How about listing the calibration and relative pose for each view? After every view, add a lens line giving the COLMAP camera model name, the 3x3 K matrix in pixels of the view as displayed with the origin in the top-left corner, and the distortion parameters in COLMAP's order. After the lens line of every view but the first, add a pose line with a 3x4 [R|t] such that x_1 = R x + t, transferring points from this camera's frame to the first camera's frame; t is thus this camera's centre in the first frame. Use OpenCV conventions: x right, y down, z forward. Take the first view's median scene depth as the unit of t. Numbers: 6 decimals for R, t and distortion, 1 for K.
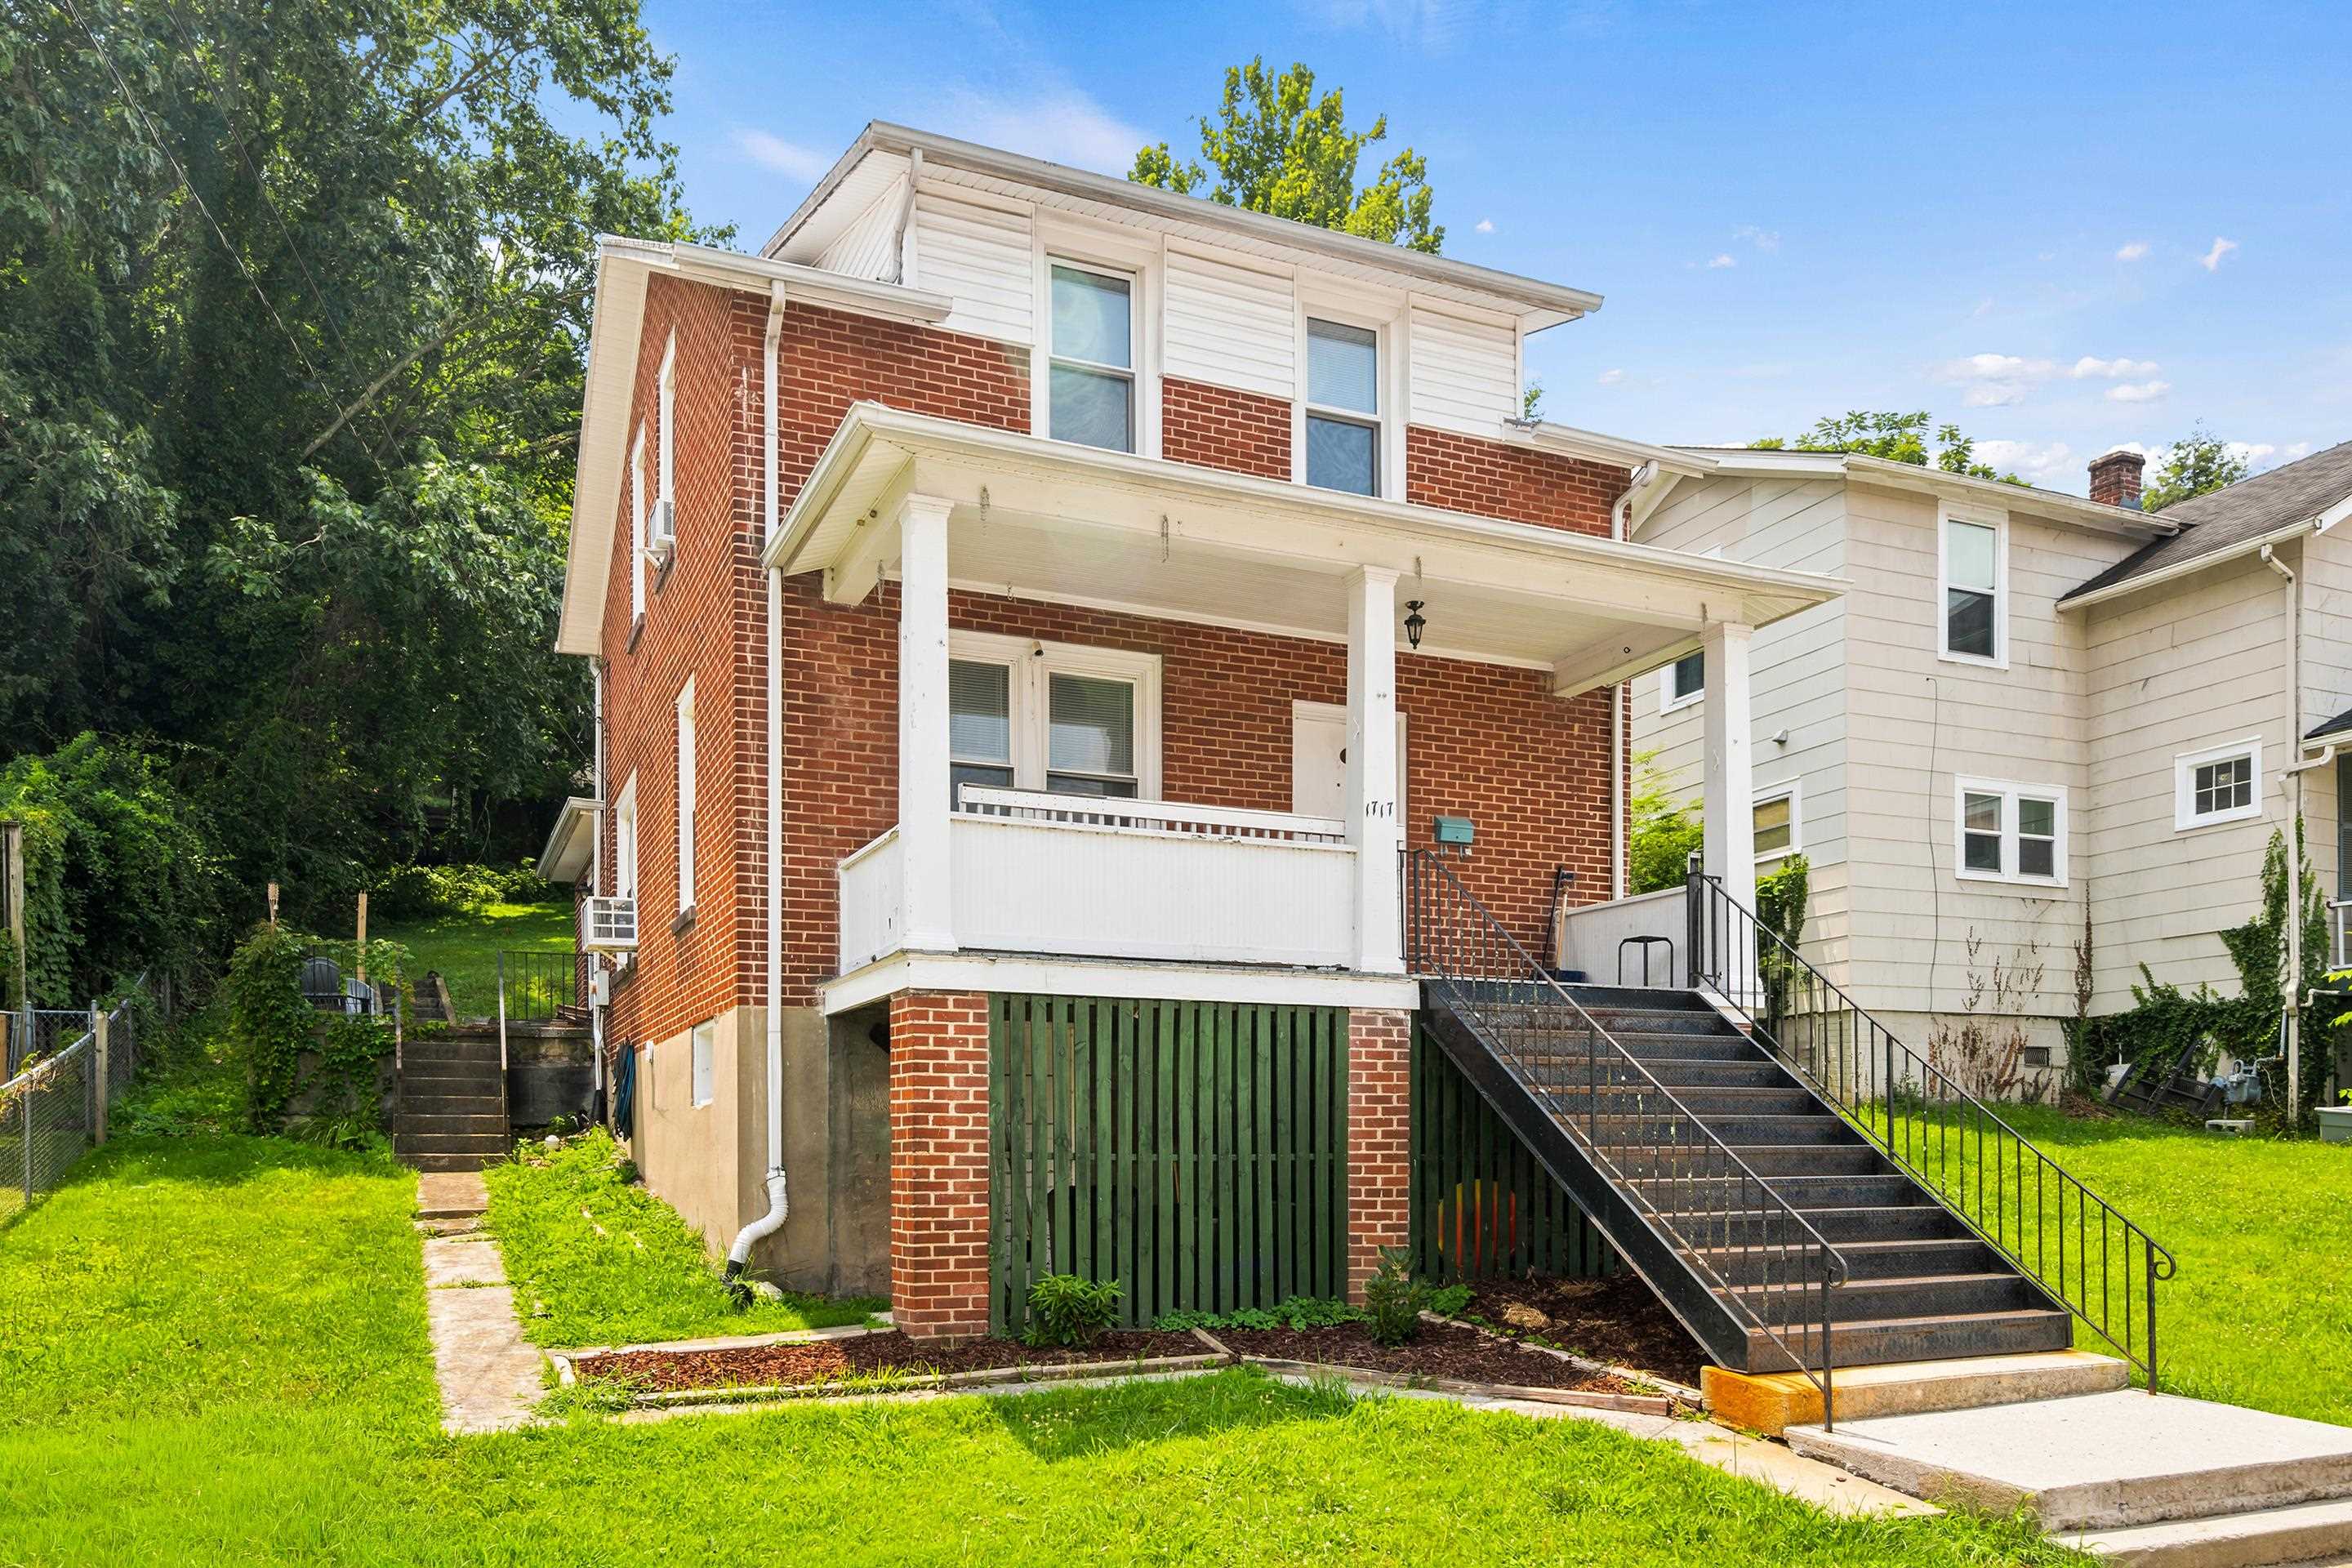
lens RADIAL K [[1732.6, 0, 1065.5], [0, 1732.6, 1080.1], [0, 0, 1]] dist [0.014142, -0.000251]
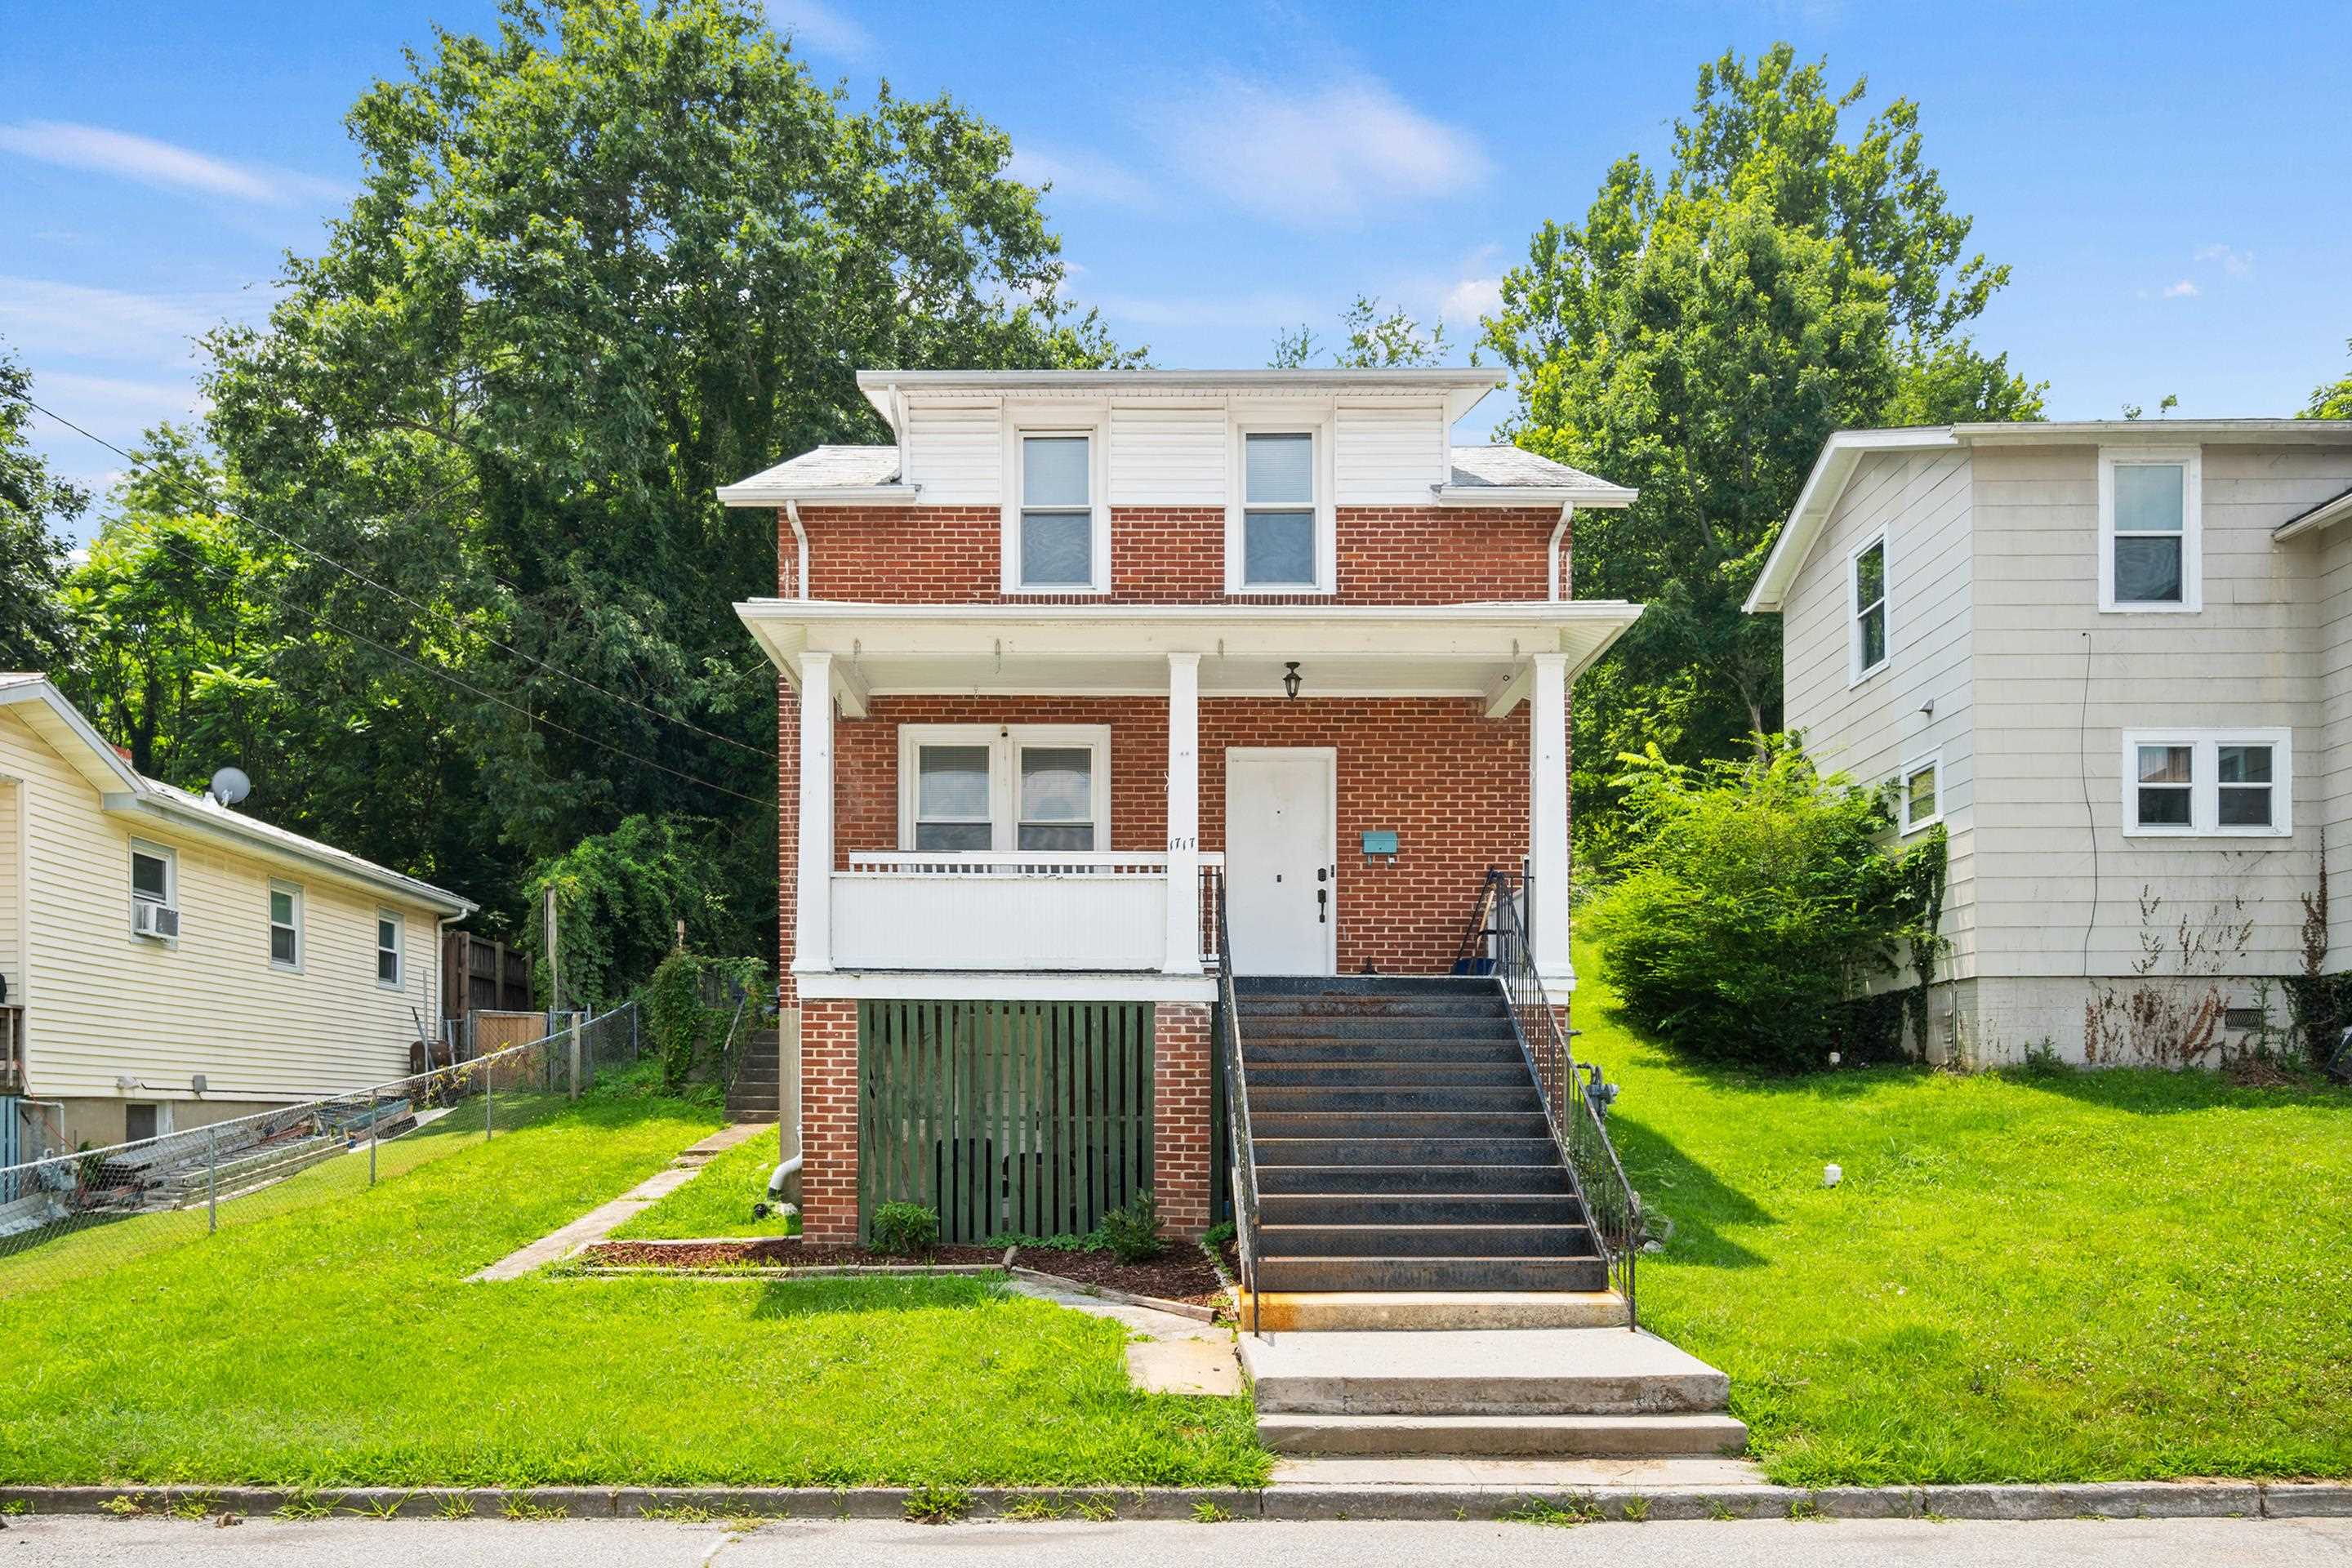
lens RADIAL K [[1573.3, 0, 1002.4], [0, 1573.3, 1029.4], [0, 0, 1]] dist [0.002894, -0.004426]
pose [[0.904117, -0.015286, -0.427012, 0.549880], [0.010774, 0.999858, -0.012983, -0.007597], [0.427149, 0.007137, 0.904153, -0.091808]]
